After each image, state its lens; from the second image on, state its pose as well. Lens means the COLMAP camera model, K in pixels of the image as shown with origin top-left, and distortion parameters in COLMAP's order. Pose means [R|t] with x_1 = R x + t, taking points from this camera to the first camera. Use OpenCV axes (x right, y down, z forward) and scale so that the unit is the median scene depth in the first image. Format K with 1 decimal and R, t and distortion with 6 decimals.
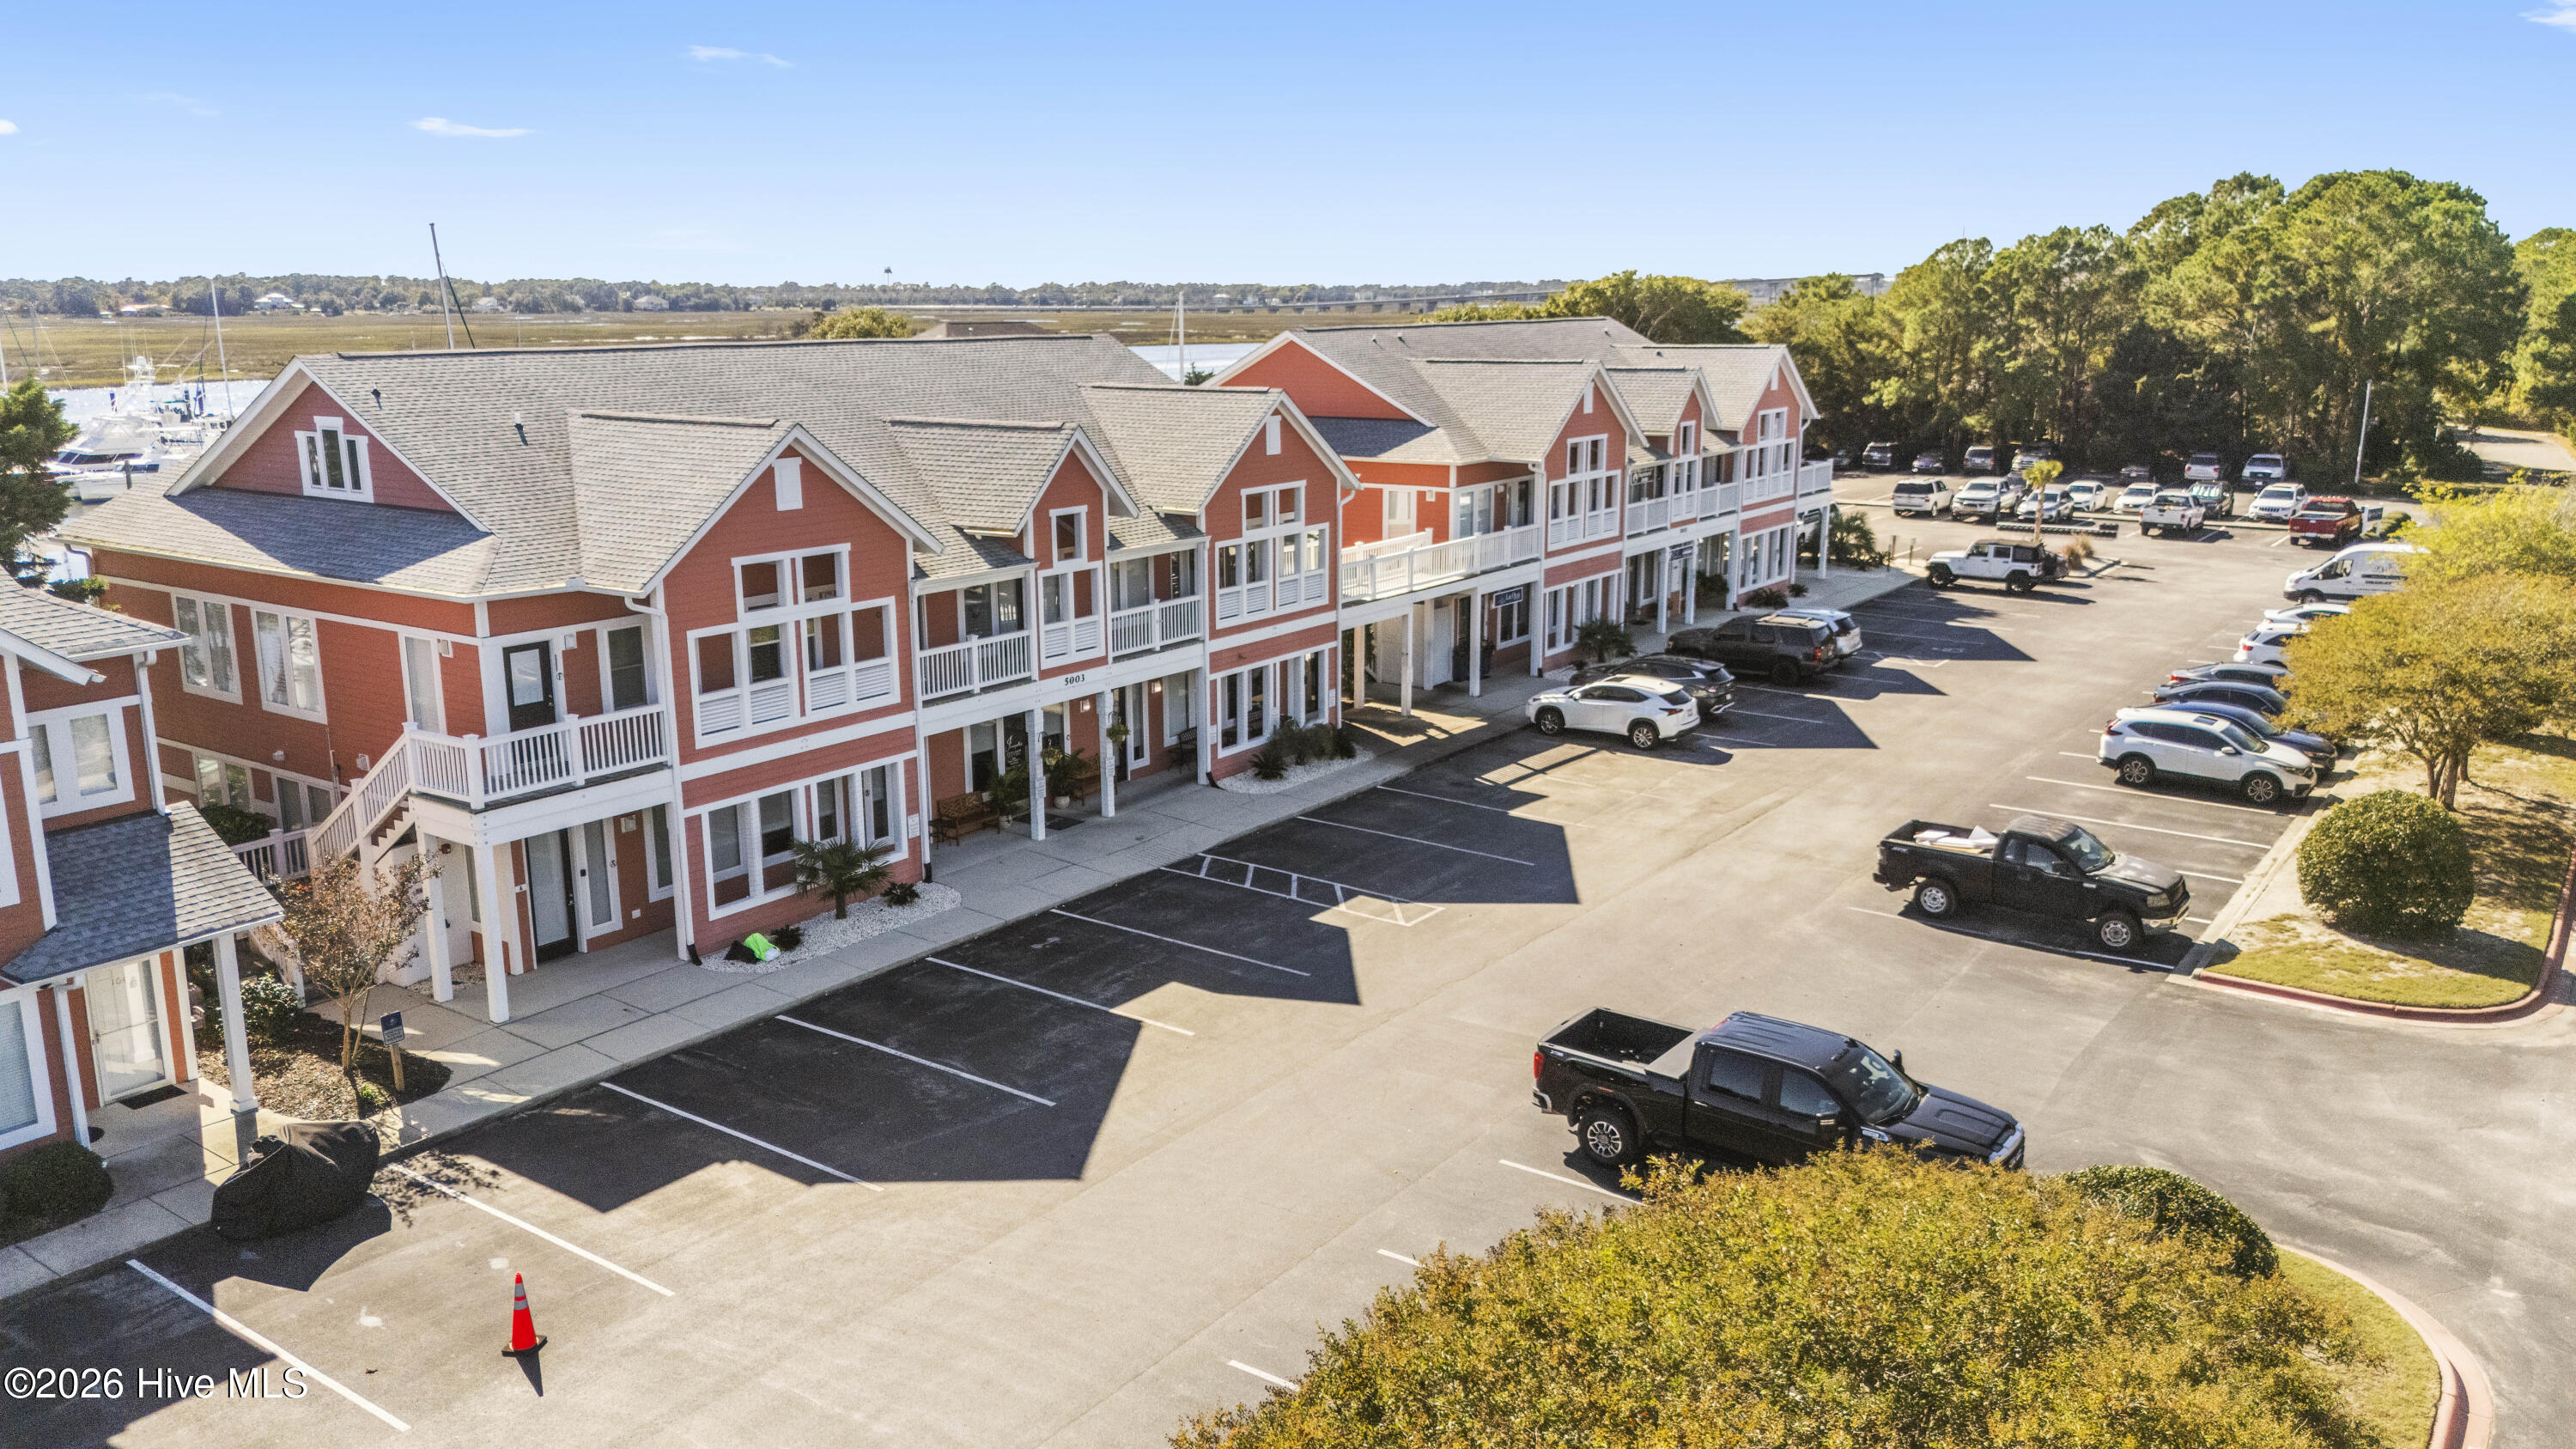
lens RADIAL K [[1892.8, 0, 1288.0], [0, 1892.8, 724.5], [0, 0, 1]] dist [0.066019, -0.075534]
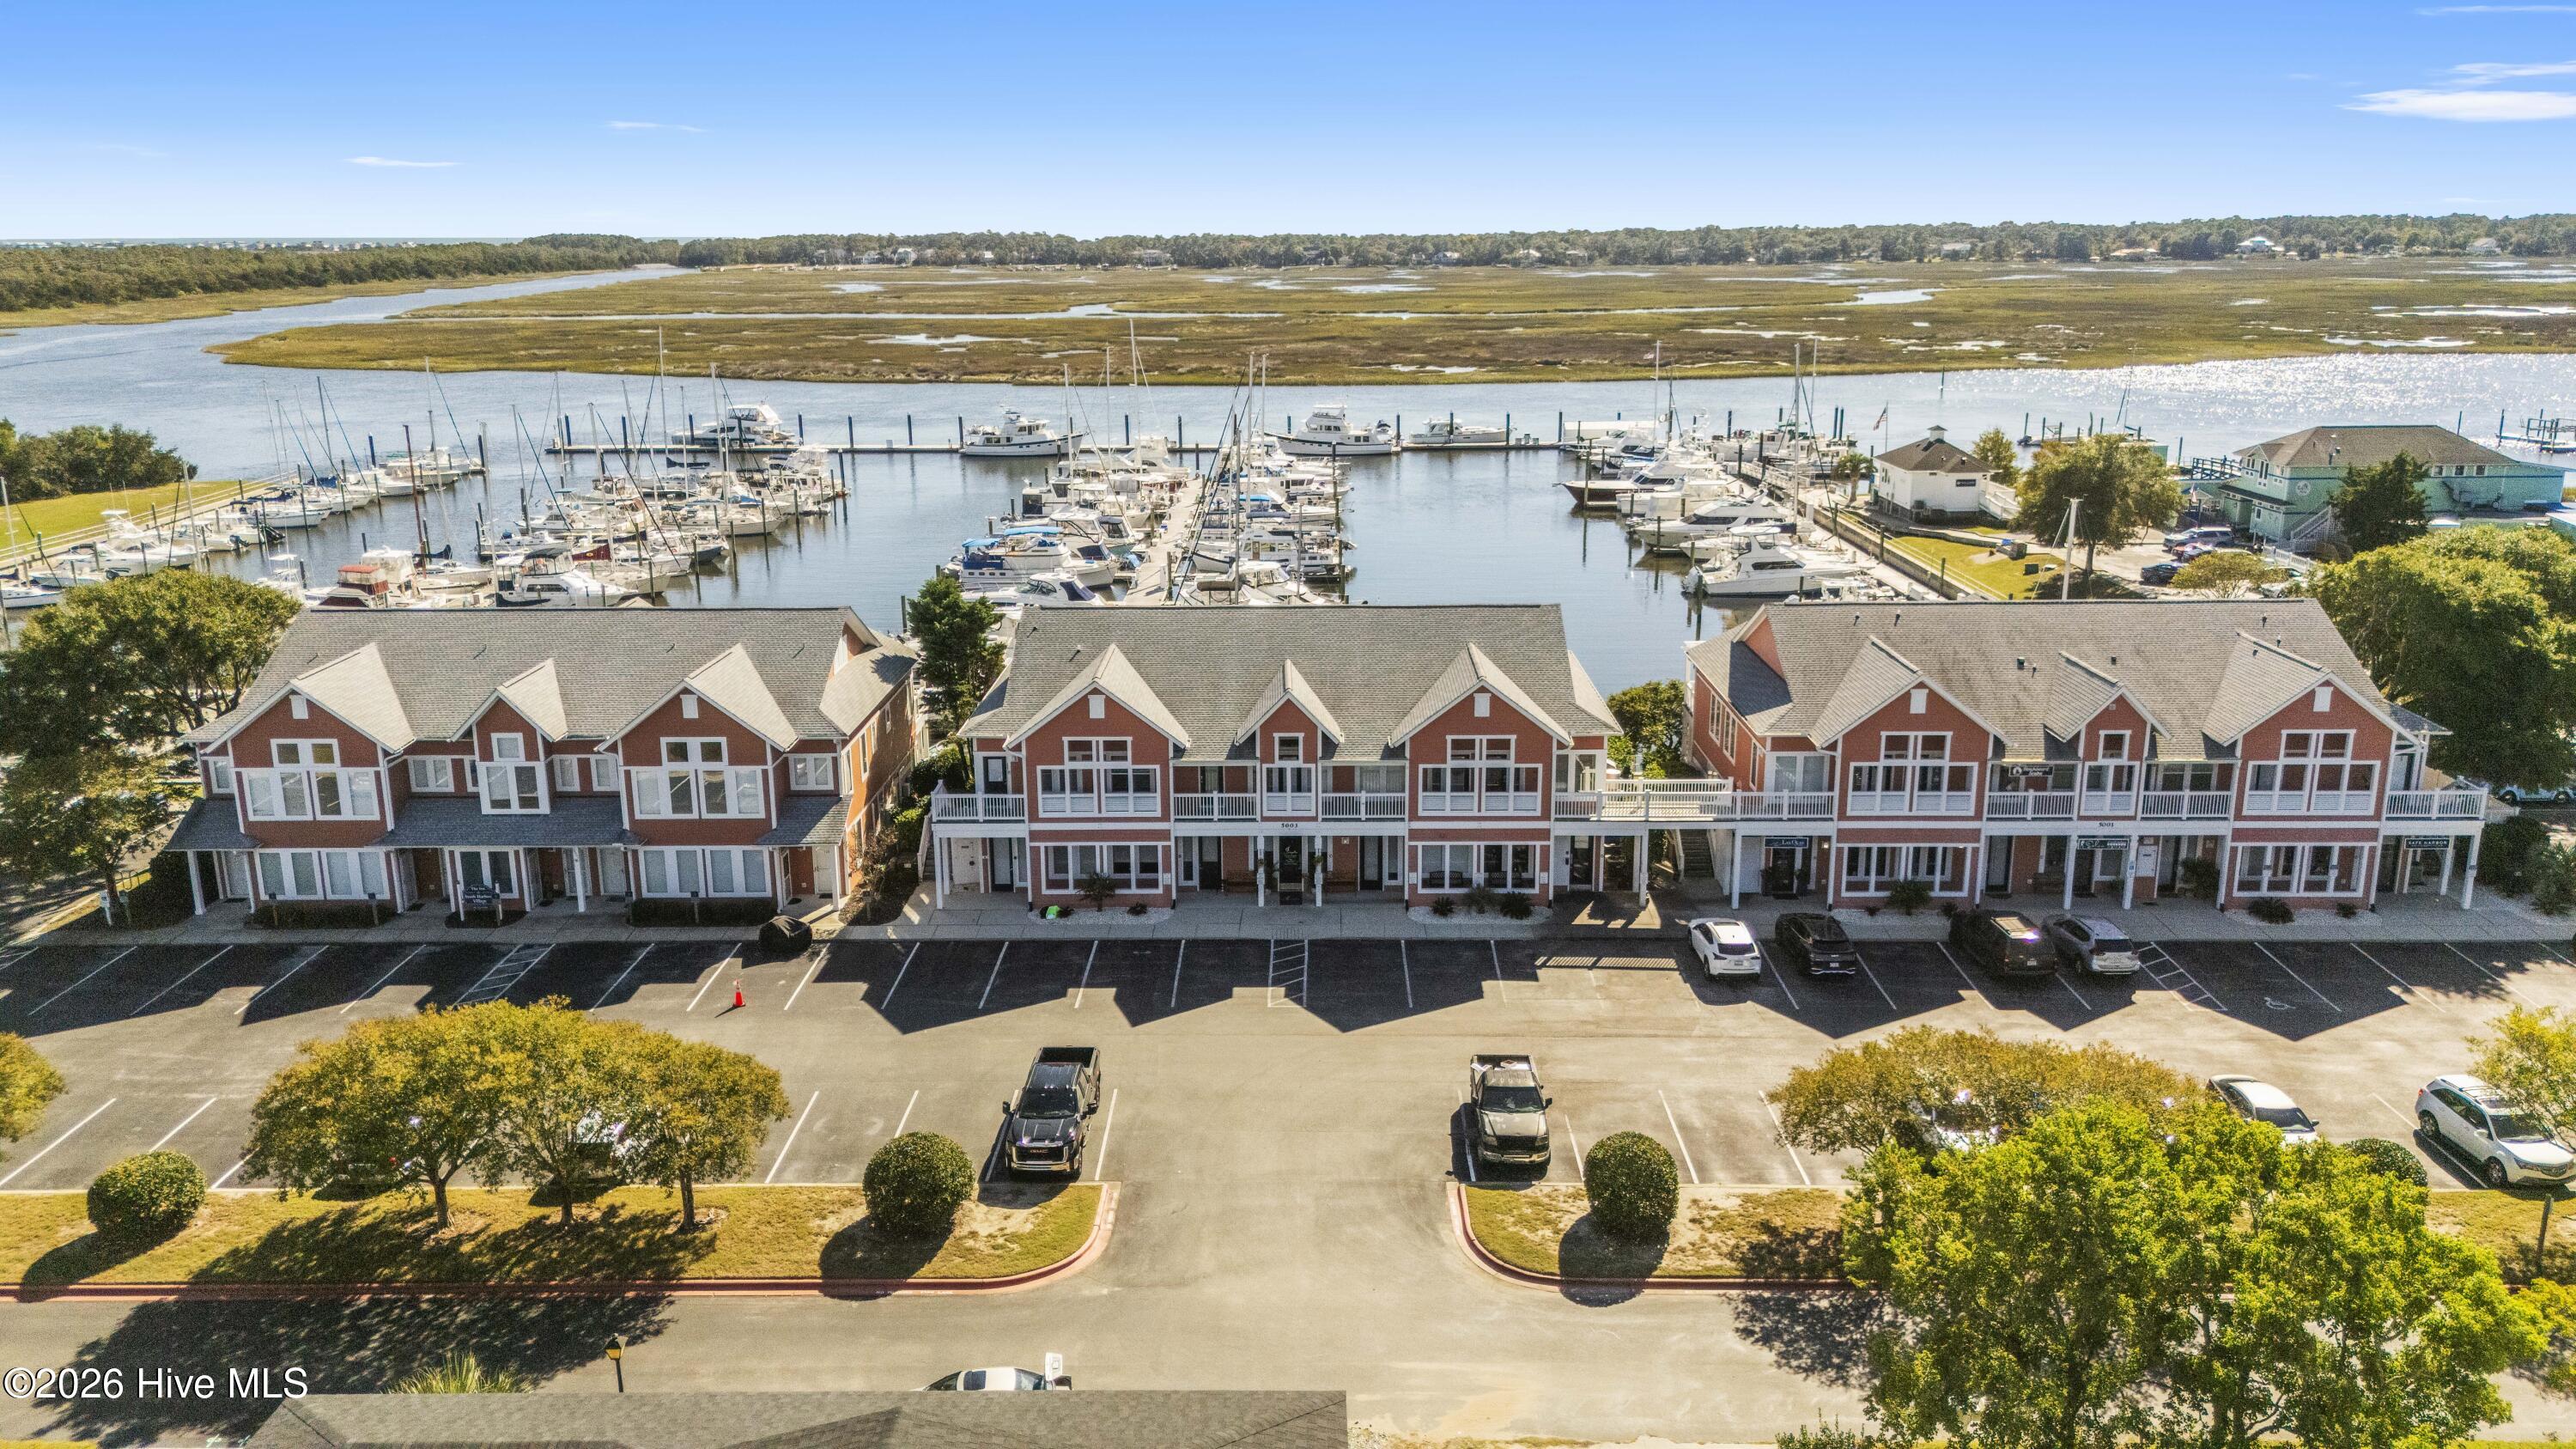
lens RADIAL K [[1893.2, 0, 1286.7], [0, 1893.2, 710.4], [0, 0, 1]] dist [0.076924, -0.071735]
pose [[0.572752, 0.200129, -0.794924, 1.409617], [-0.175902, 0.977156, 0.119268, -0.376512], [0.800633, 0.071518, 0.594871, -0.080074]]
